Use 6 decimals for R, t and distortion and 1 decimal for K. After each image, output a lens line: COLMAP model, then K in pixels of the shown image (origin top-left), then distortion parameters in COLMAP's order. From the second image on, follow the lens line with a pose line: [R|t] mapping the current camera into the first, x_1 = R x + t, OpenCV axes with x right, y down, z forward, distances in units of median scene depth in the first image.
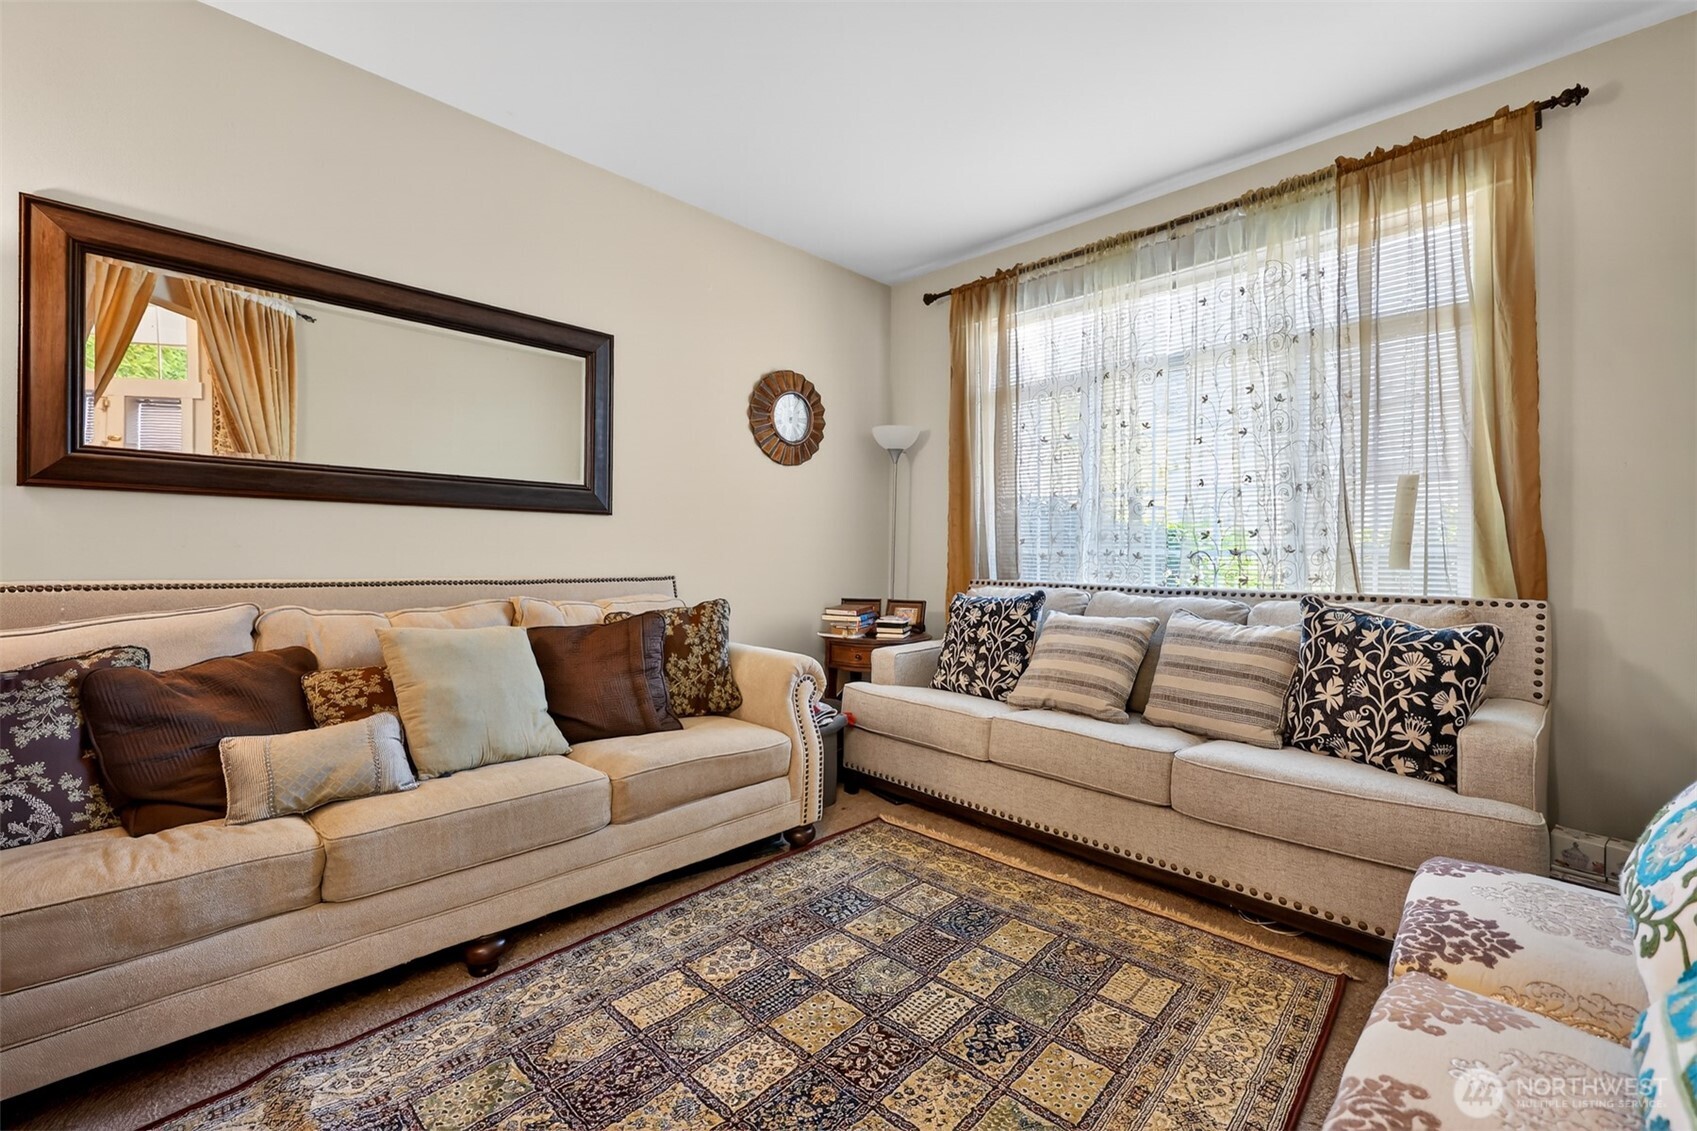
lens RADIAL K [[728.5, 0, 834.9], [0, 728.5, 552.7], [0, 0, 1]] dist [0.002490, -0.000562]
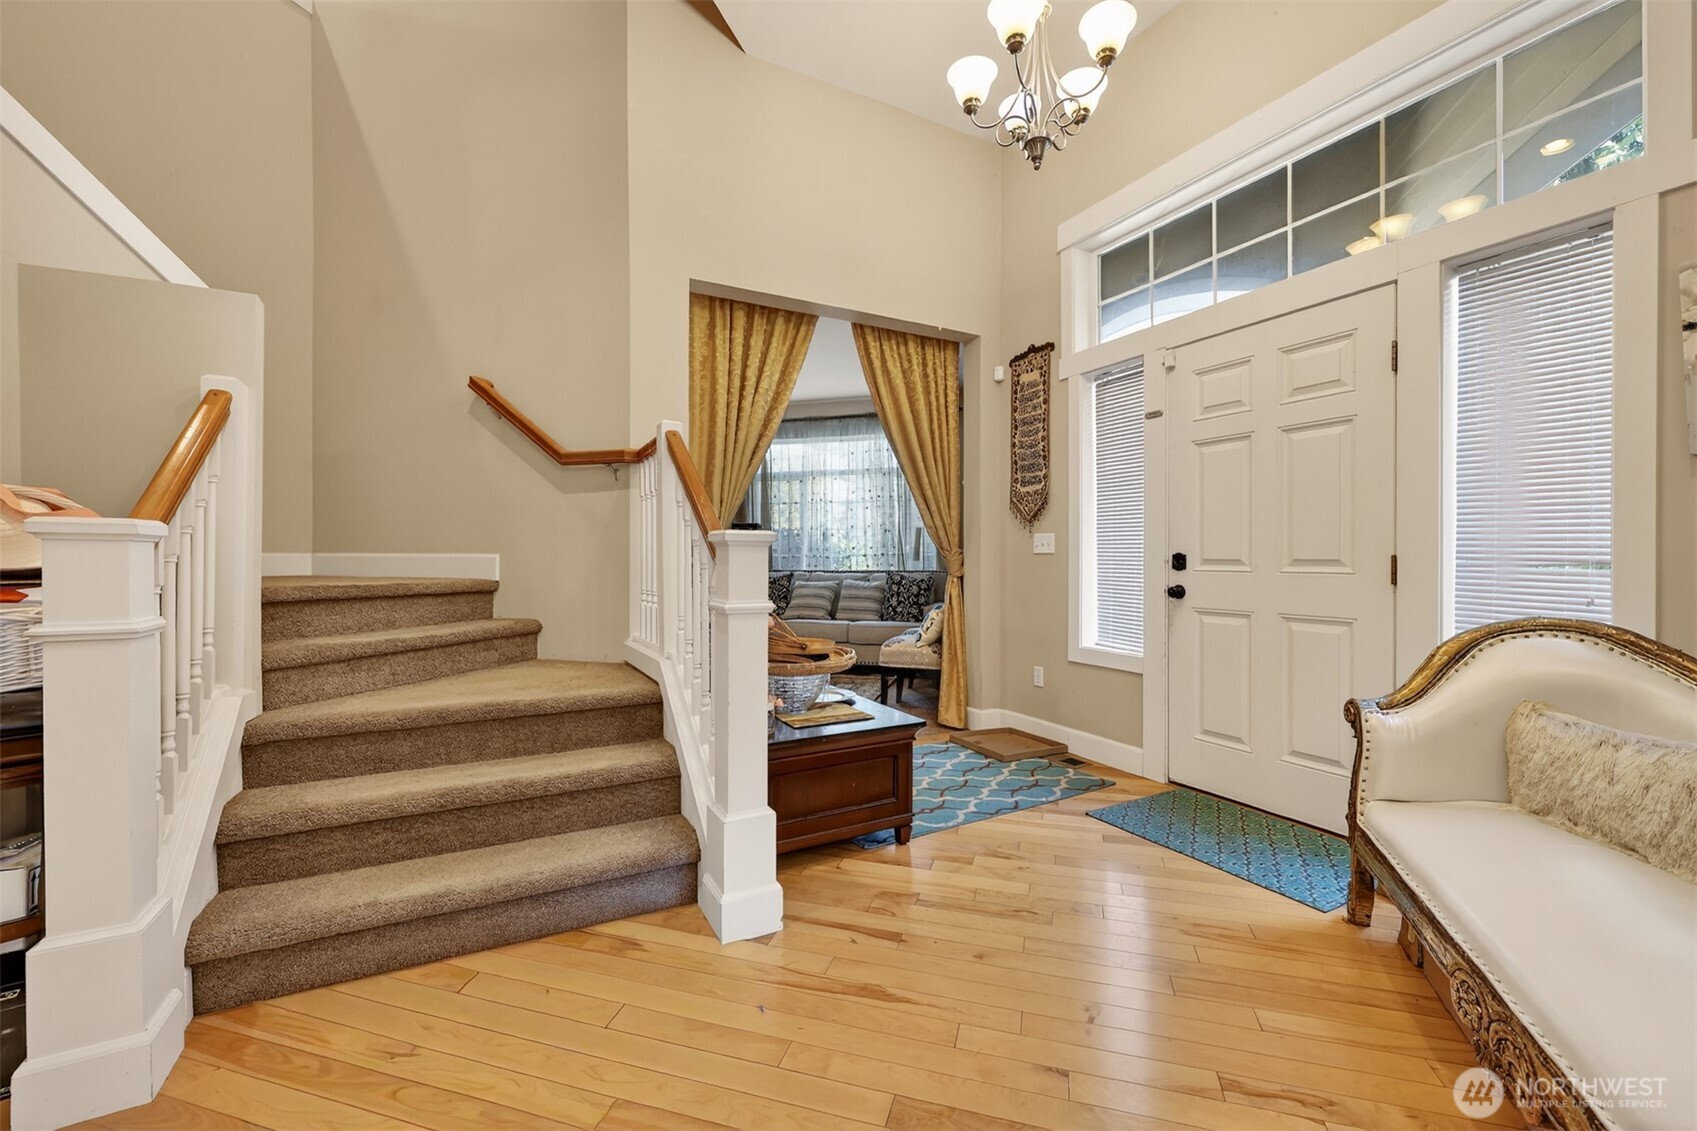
lens RADIAL K [[695.3, 0, 851.3], [0, 695.3, 564.0], [0, 0, 1]] dist [0.002353, 0.000477]
pose [[0.876149, -0.009749, 0.481942, -0.727274], [0.005691, 0.999935, 0.009881, 0.006032], [-0.482007, -0.005915, 0.876147, -1.213555]]
